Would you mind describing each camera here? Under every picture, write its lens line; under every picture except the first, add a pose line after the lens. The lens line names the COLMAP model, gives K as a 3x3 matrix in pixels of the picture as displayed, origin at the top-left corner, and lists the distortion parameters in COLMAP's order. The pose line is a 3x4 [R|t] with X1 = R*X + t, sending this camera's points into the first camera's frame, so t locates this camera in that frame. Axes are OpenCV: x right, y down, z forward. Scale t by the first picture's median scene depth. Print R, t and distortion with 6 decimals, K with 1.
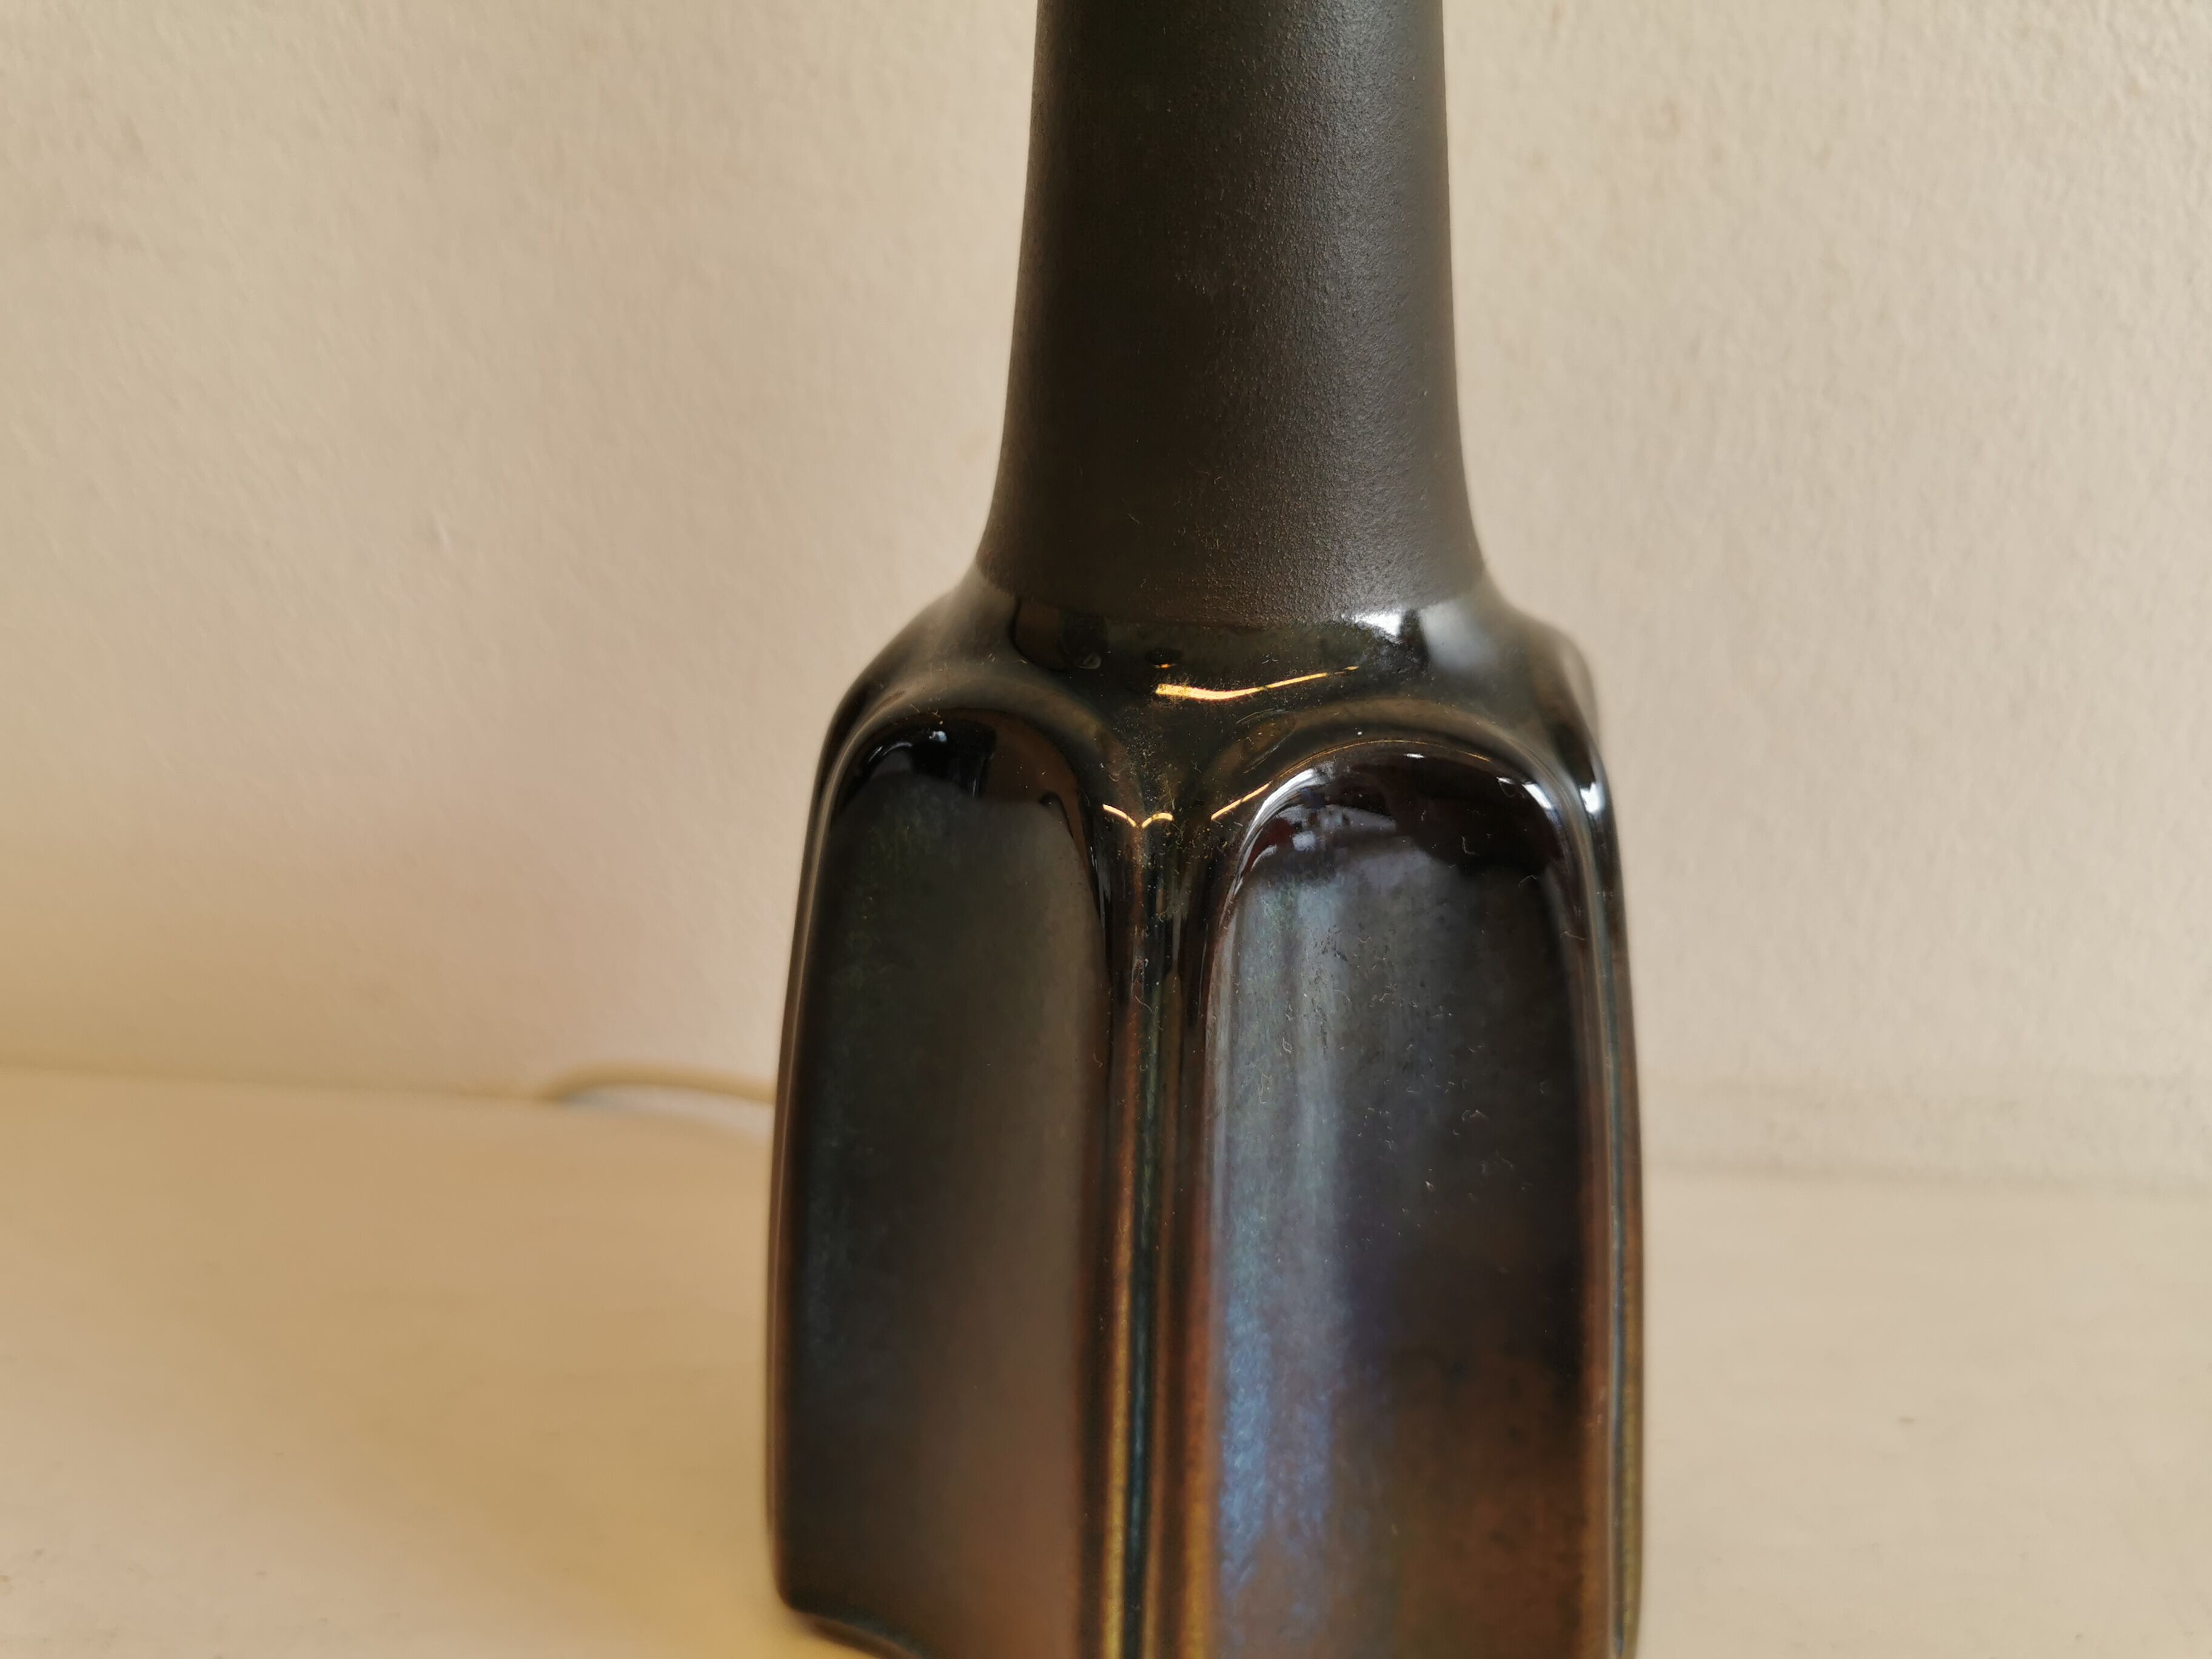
lens RADIAL K [[1728.8, 0, 1062.2], [0, 1728.8, 879.2], [0, 0, 1]] dist [0.017637, -0.050718]
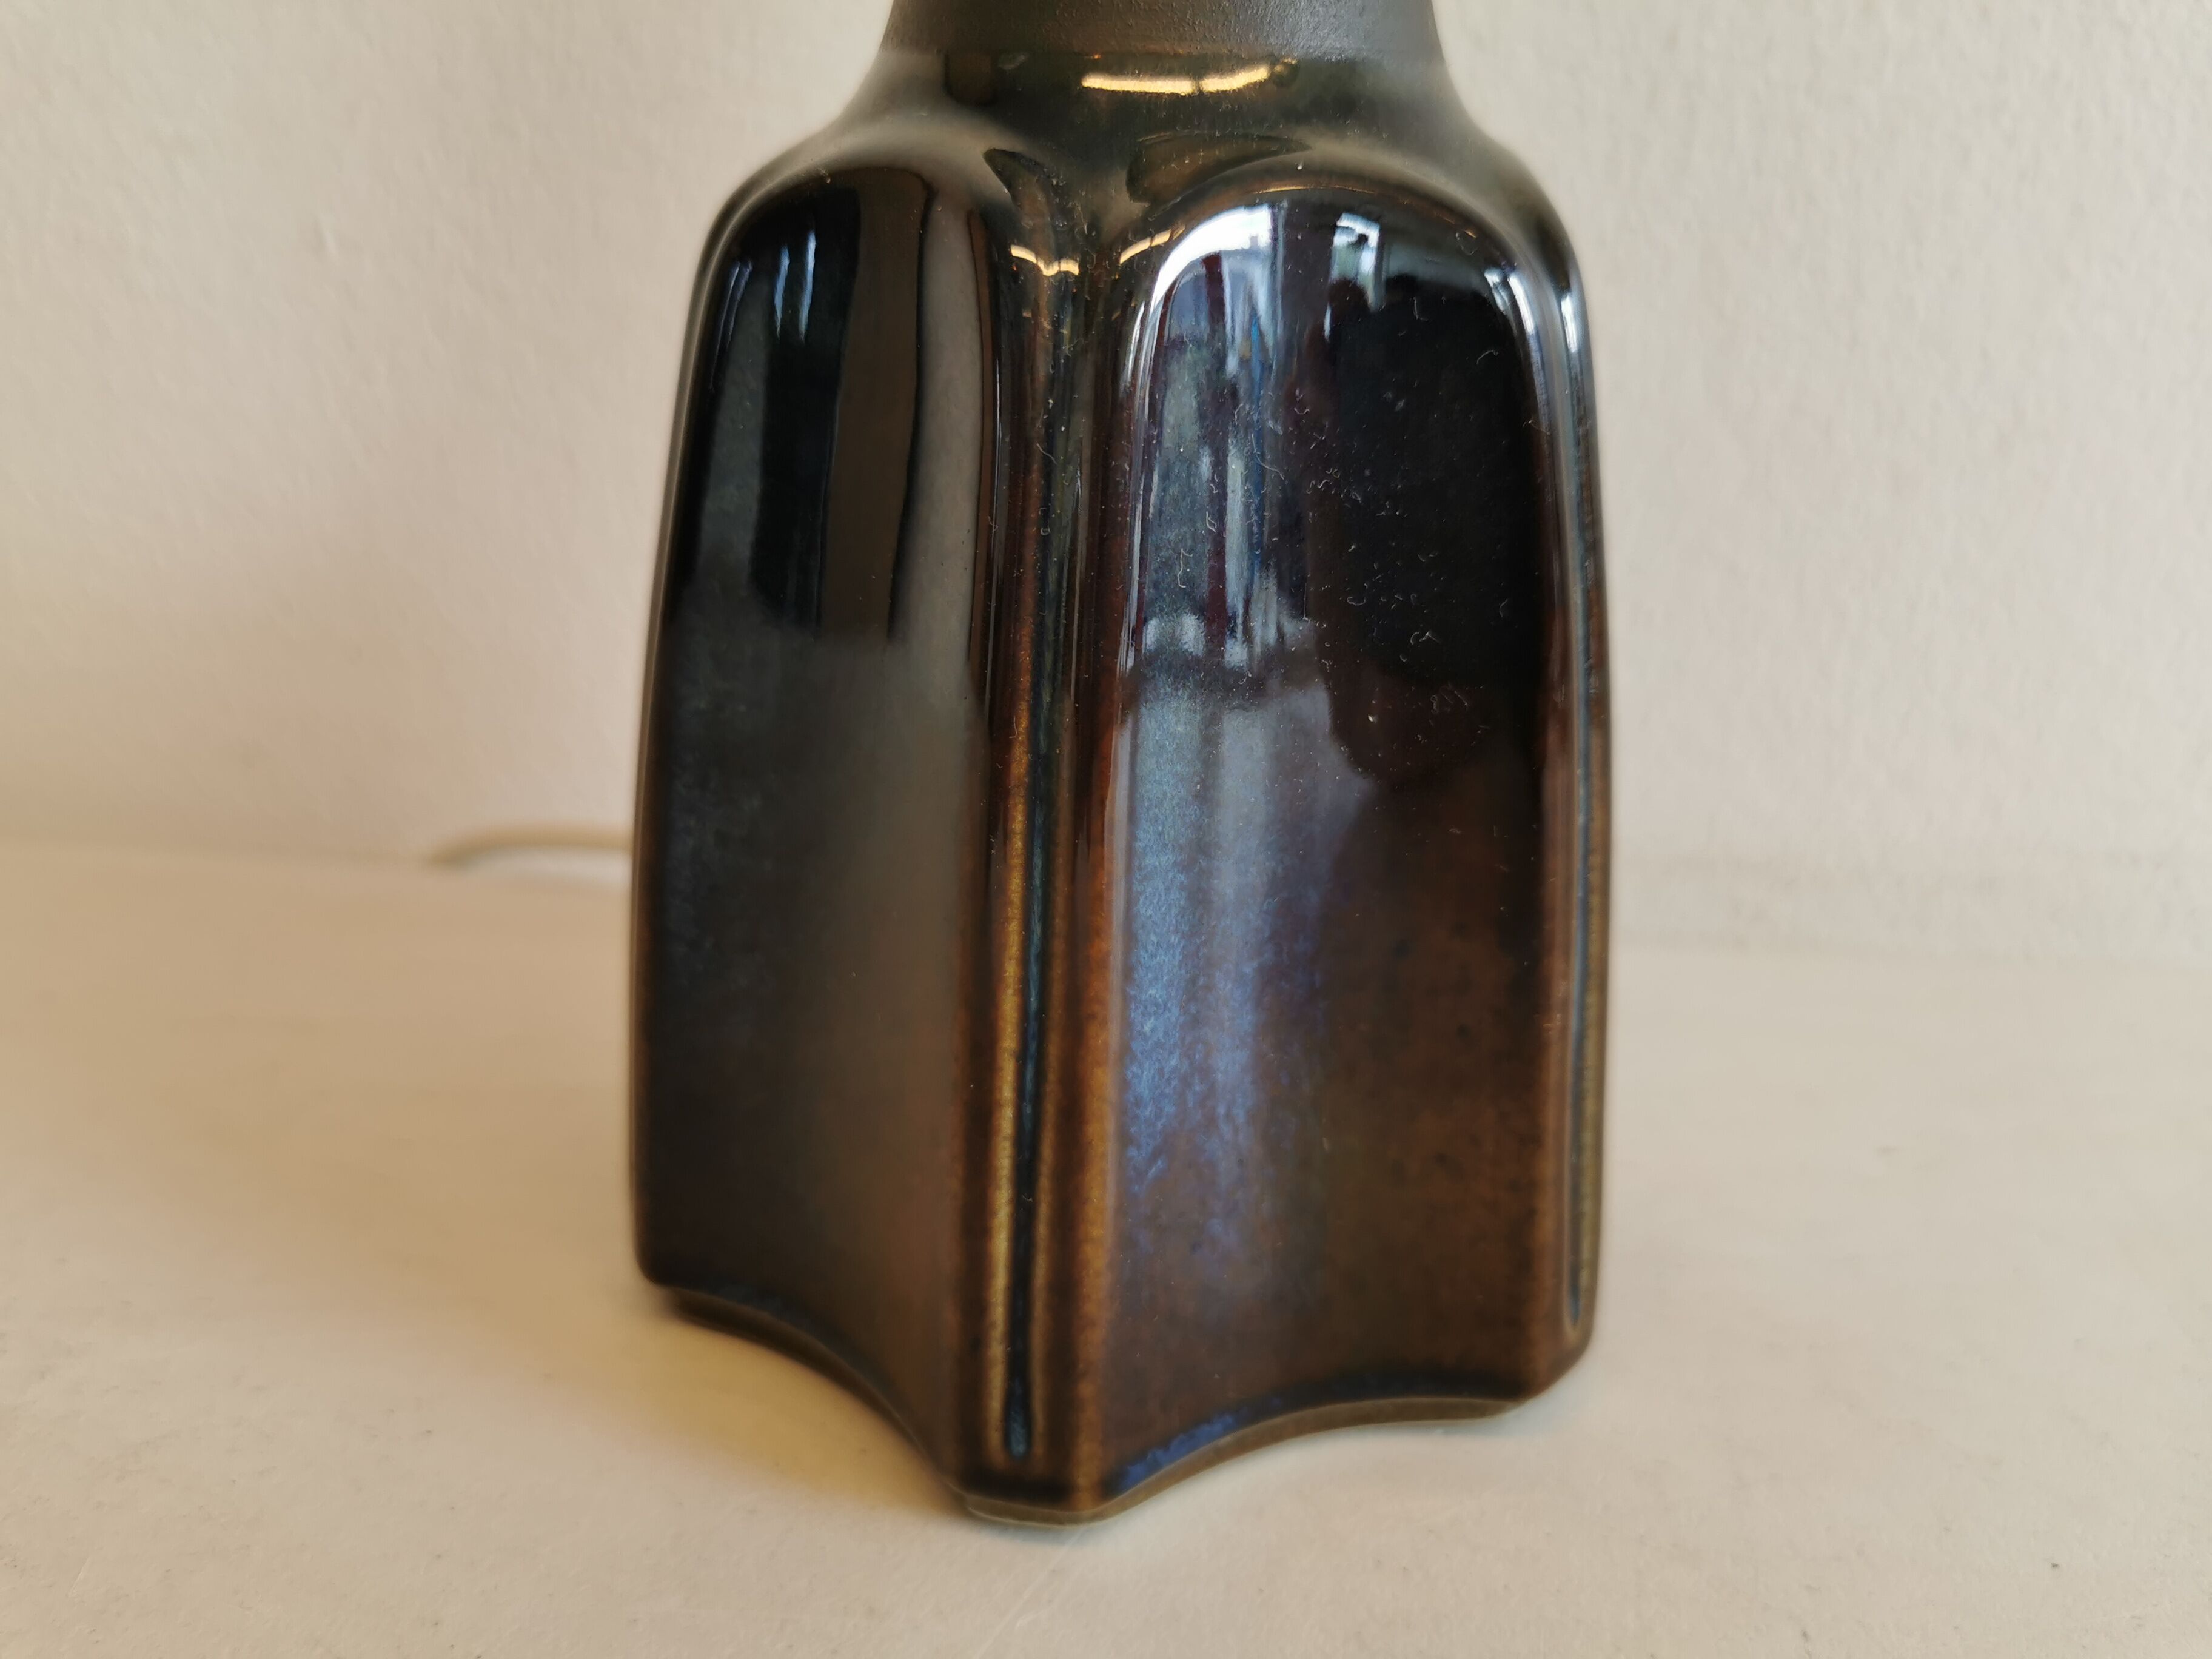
lens RADIAL K [[1728.8, 0, 1064.1], [0, 1728.8, 879.7], [0, 0, 1]] dist [0.017637, -0.050718]
pose [[0.999443, 0.021520, 0.025499, 0.032231], [-0.021131, 0.999658, -0.015425, 0.250360], [-0.025823, 0.014878, 0.999556, 0.115734]]
